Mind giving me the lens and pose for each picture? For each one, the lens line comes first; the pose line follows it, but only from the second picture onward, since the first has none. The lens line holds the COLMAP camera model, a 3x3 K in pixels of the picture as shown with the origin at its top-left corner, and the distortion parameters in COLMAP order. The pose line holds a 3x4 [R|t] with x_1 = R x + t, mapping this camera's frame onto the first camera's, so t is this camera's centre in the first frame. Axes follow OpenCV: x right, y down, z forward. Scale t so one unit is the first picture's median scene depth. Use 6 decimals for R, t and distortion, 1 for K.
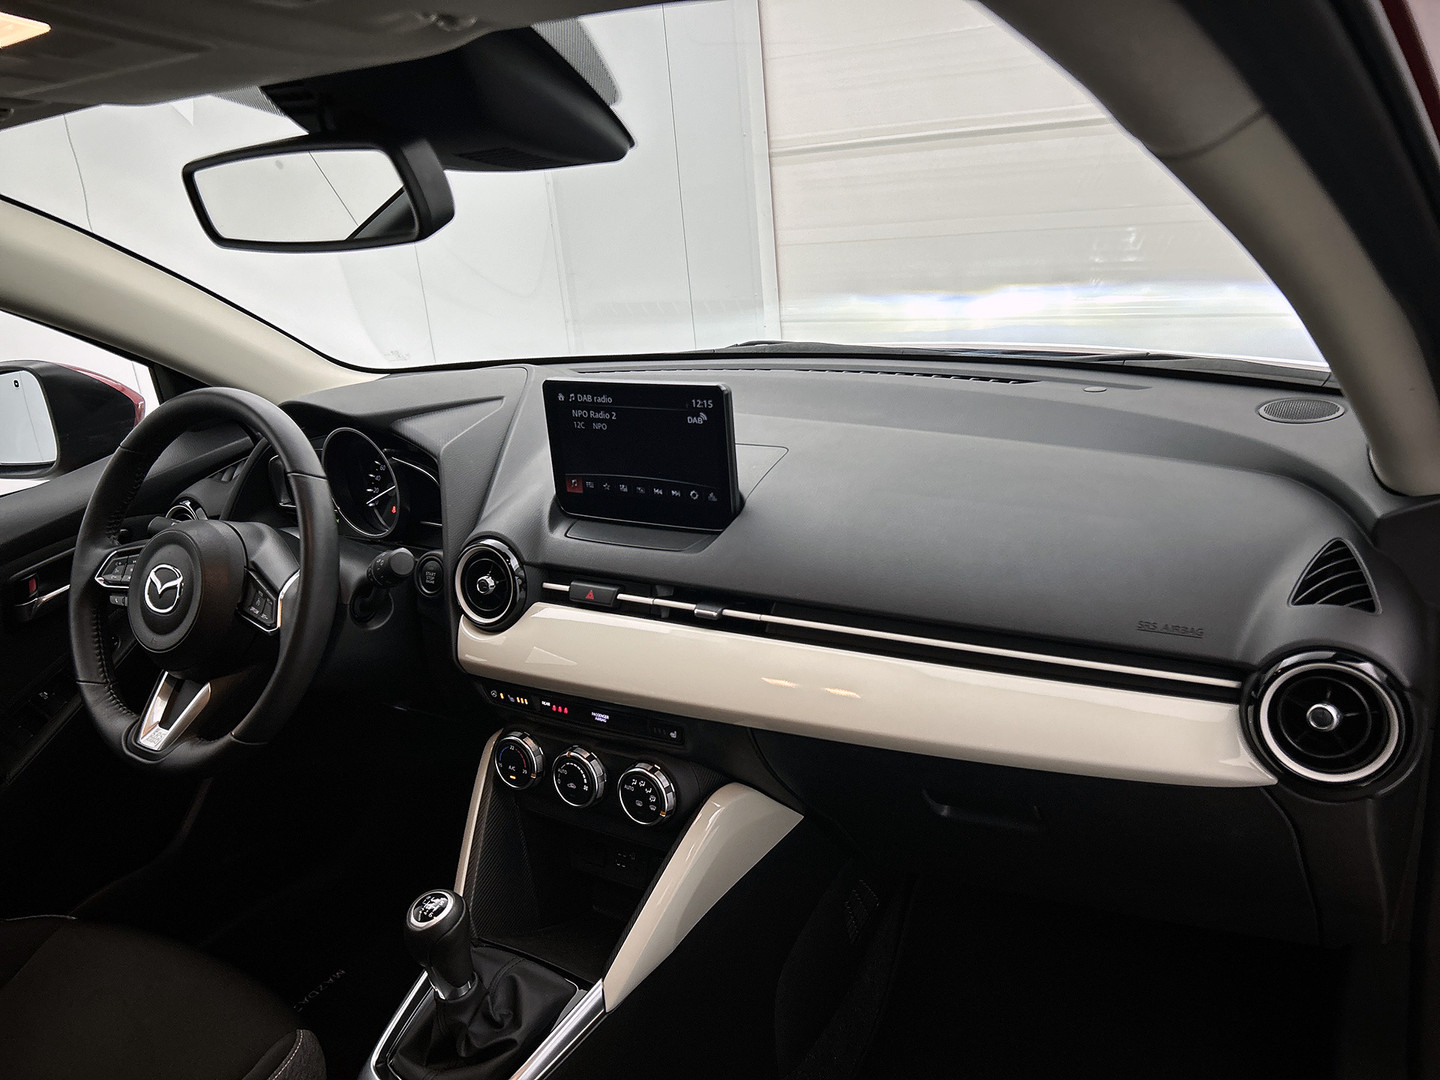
lens RADIAL K [[1107.2, 0, 664.1], [0, 1107.2, 538.9], [0, 0, 1]] dist [0.194942, -0.208016]
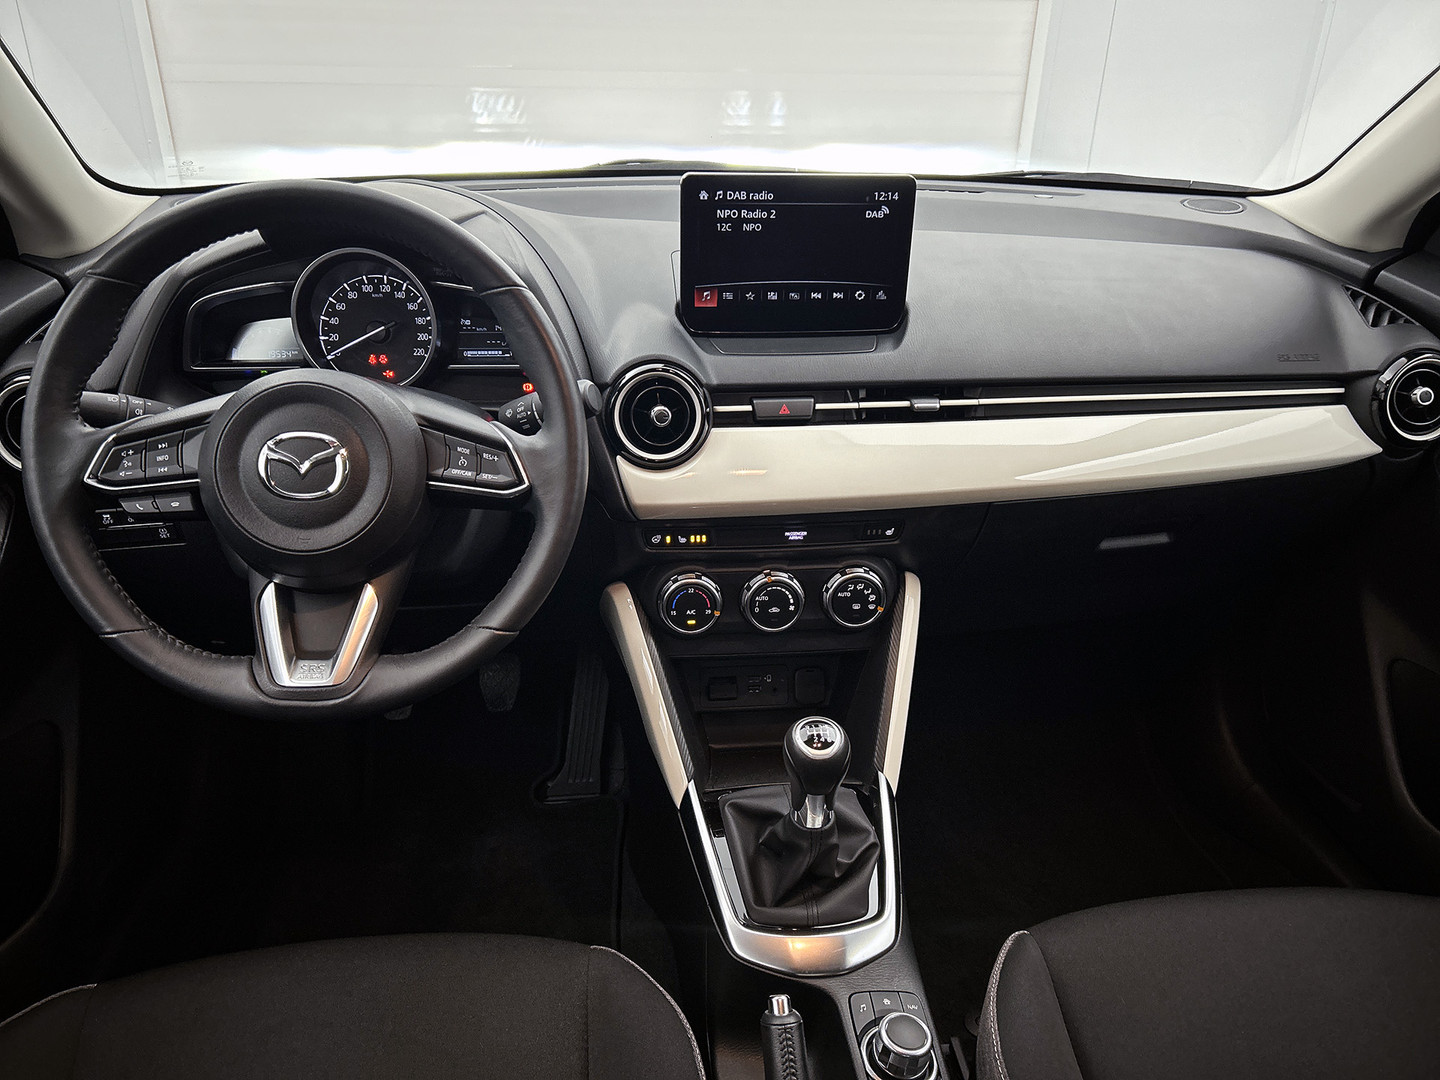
lens RADIAL K [[1107.2, 0, 664.1], [0, 1107.2, 538.9], [0, 0, 1]] dist [0.194942, -0.208016]
pose [[0.765973, -0.177121, 0.617991, -0.738838], [0.107277, 0.983034, 0.148780, 0.006032], [-0.633859, -0.047665, 0.771979, 0.316114]]
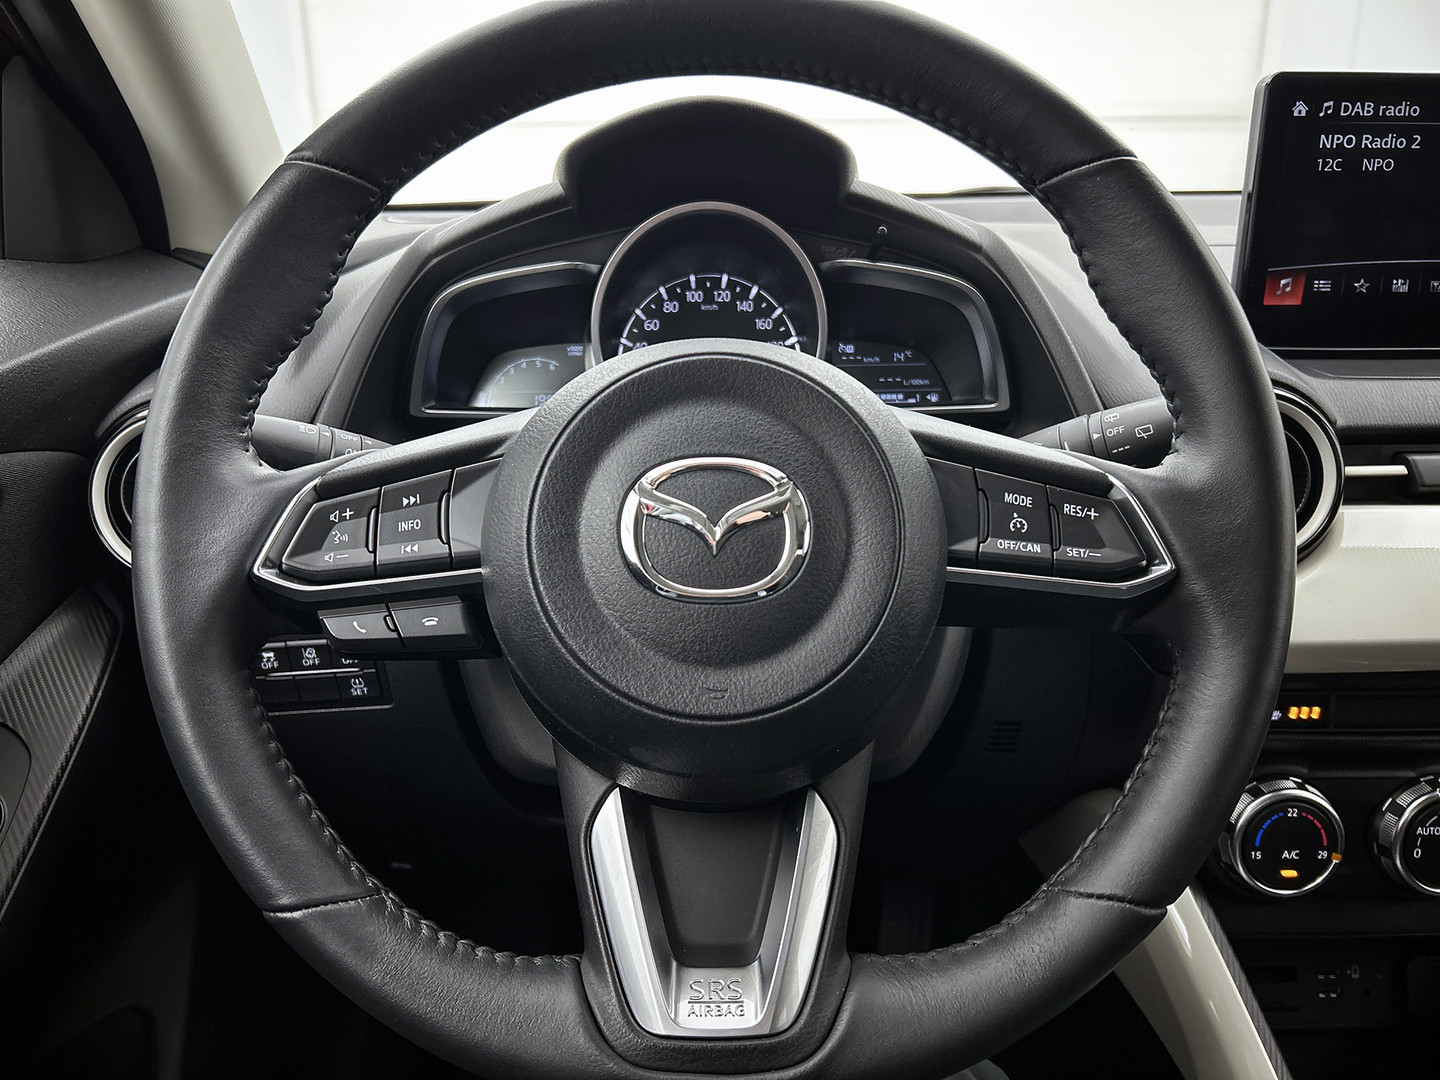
lens RADIAL K [[1155.2, 0, 720.0], [0, 1155.2, 540.0], [0, 0, 1]] dist [0.056256, 0.001872]
pose [[0.782677, -0.068927, 0.618600, -0.667781], [0.112858, 0.993091, -0.032138, 0.059088], [-0.612111, 0.094968, 0.785049, 0.769971]]
